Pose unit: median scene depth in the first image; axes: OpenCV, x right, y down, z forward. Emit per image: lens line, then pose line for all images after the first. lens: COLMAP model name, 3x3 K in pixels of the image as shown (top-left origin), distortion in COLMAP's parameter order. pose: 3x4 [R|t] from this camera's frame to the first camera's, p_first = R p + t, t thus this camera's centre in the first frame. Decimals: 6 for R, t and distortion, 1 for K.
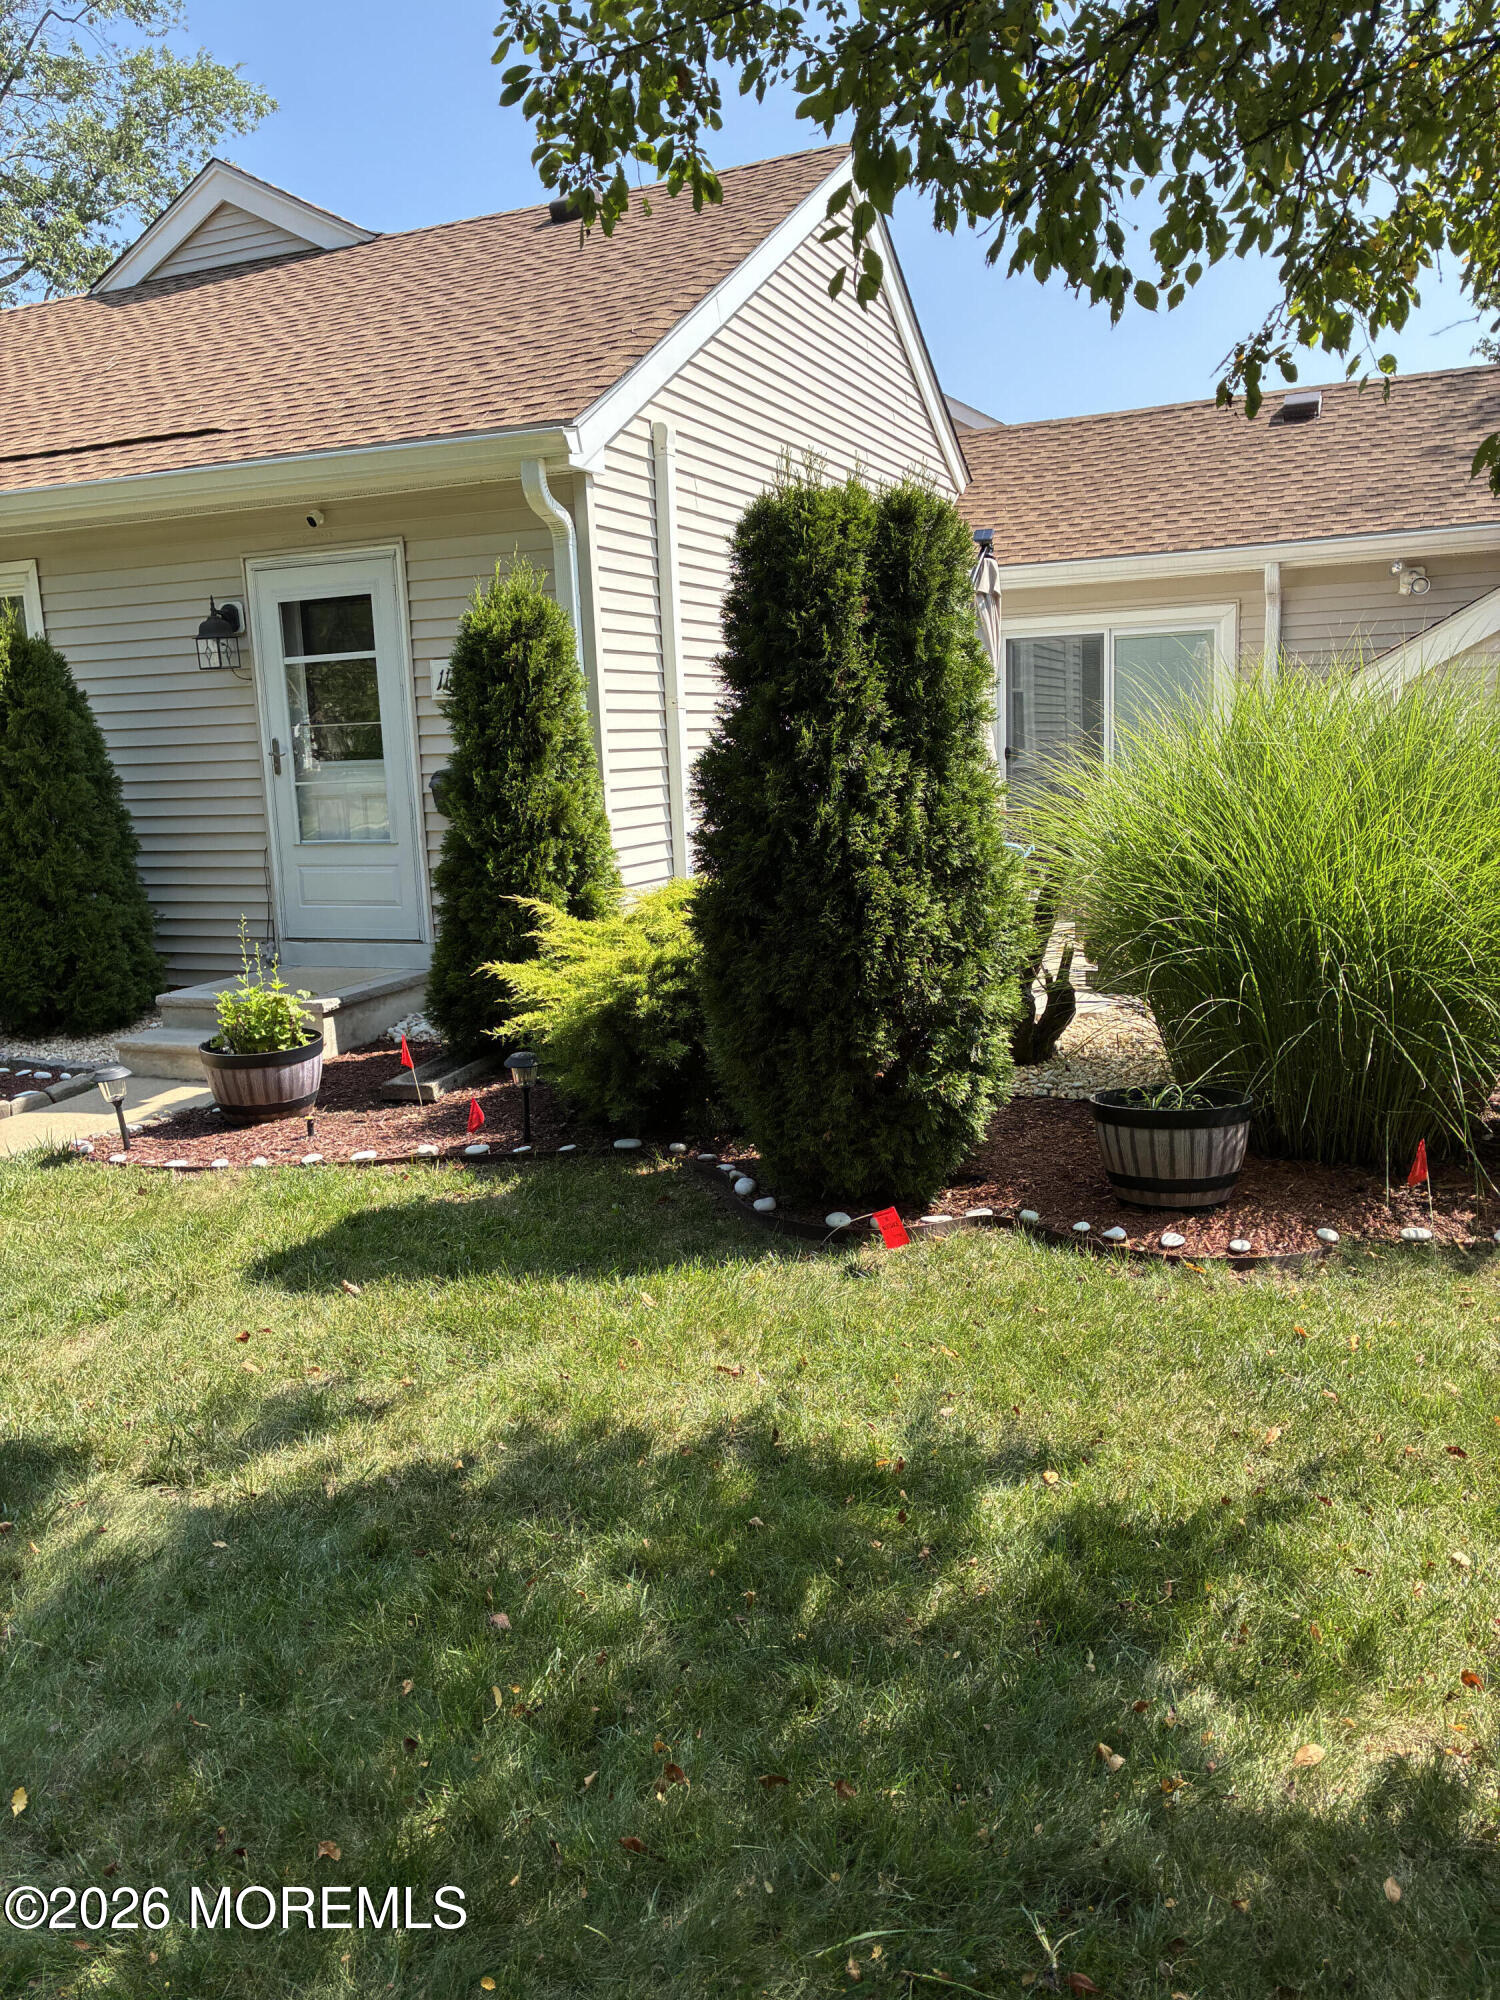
lens RADIAL K [[1519.6, 0, 755.8], [0, 1519.6, 990.7], [0, 0, 1]] dist [0.040485, -0.051890]
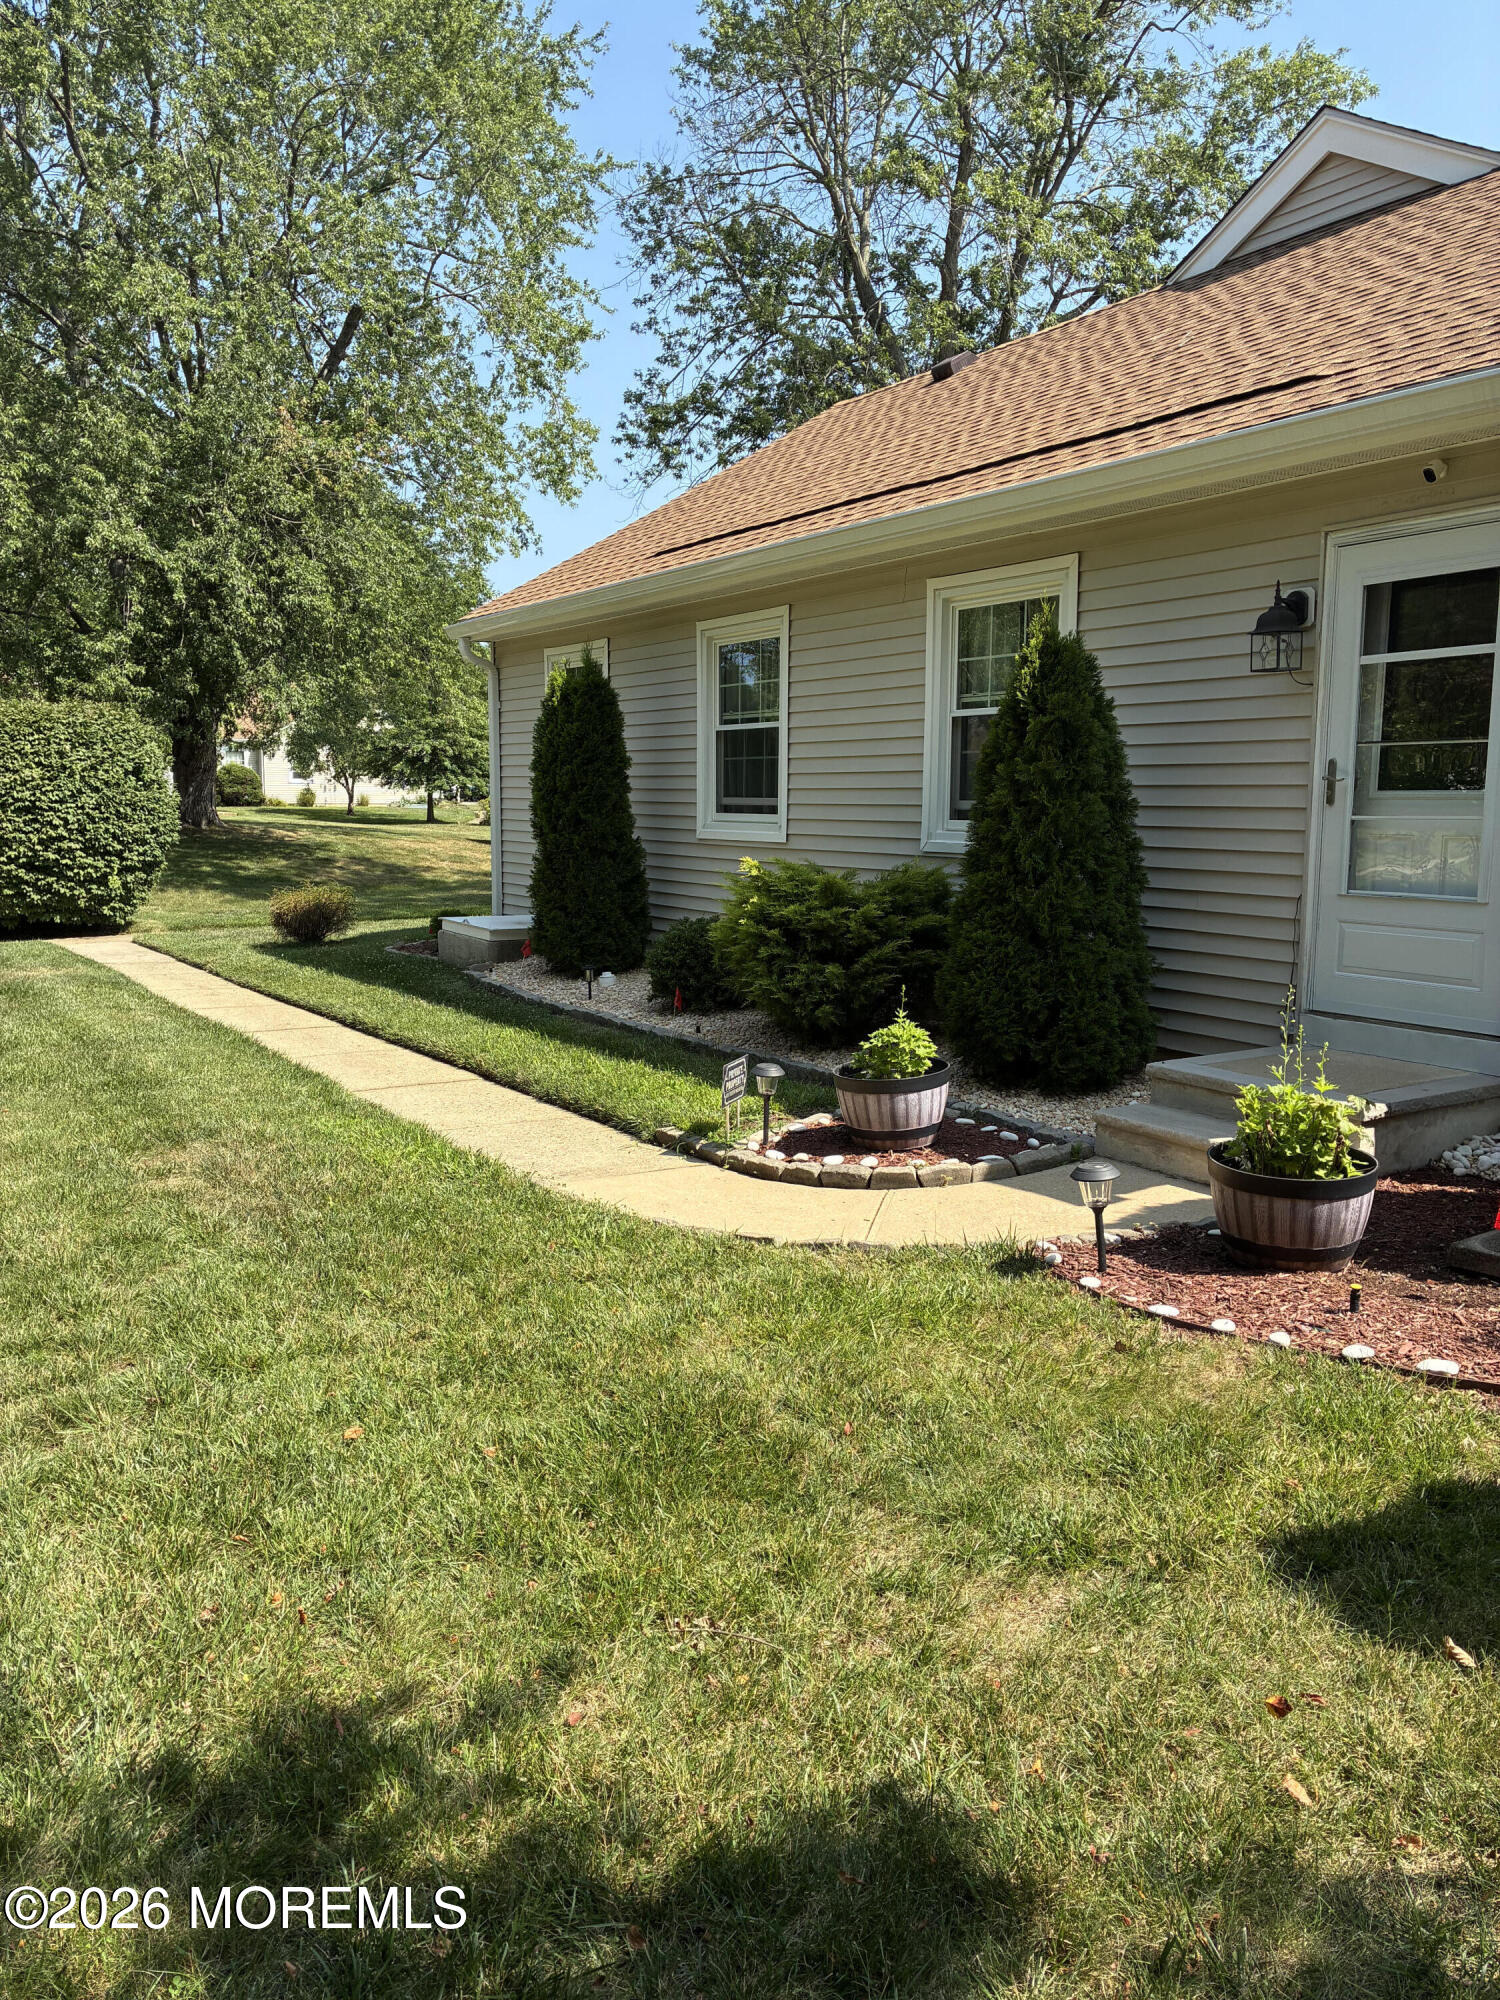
lens RADIAL K [[1519.6, 0, 755.8], [0, 1519.6, 990.7], [0, 0, 1]] dist [0.040485, -0.051890]
pose [[0.818426, 0.115458, -0.562893, -0.100638], [-0.131788, 0.991209, 0.011698, -0.016335], [0.559295, 0.064608, 0.826447, 0.188169]]
